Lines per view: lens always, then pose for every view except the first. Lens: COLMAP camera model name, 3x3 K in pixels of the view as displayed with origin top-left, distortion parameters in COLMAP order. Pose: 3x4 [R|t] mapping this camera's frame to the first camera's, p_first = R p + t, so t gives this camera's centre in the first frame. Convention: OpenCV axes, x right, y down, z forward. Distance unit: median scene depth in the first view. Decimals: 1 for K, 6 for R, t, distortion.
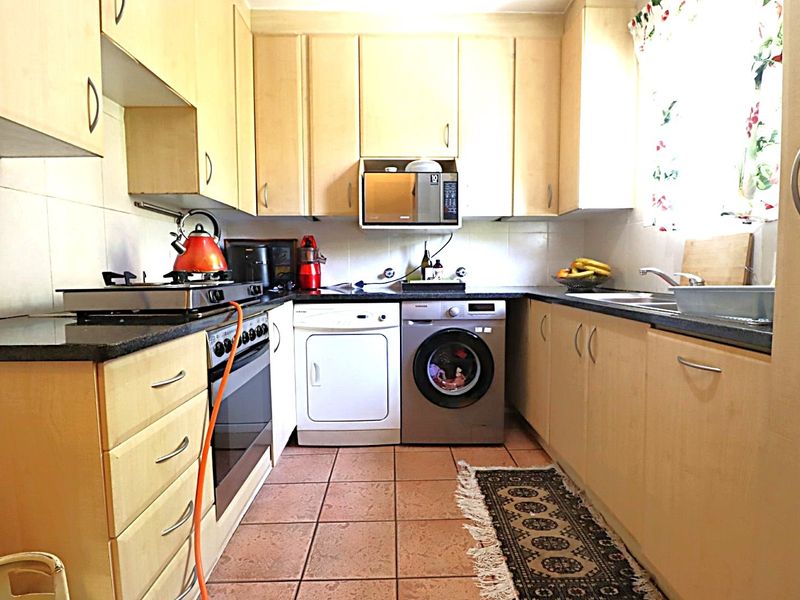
lens RADIAL K [[452.6, 0, 409.6], [0, 452.6, 297.4], [0, 0, 1]] dist [0.021175, -0.025621]
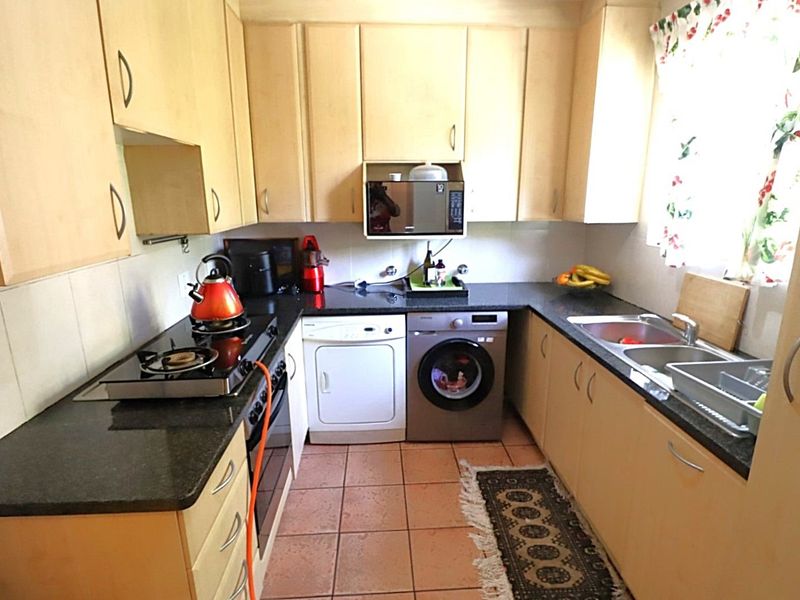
lens RADIAL K [[468.0, 0, 405.1], [0, 468.0, 289.1], [0, 0, 1]] dist [0.000368, -0.001095]
pose [[0.999534, -0.004566, 0.030193, -0.054963], [-0.000981, 0.983446, 0.181198, -0.240532], [-0.030521, -0.181143, 0.982983, -0.031216]]
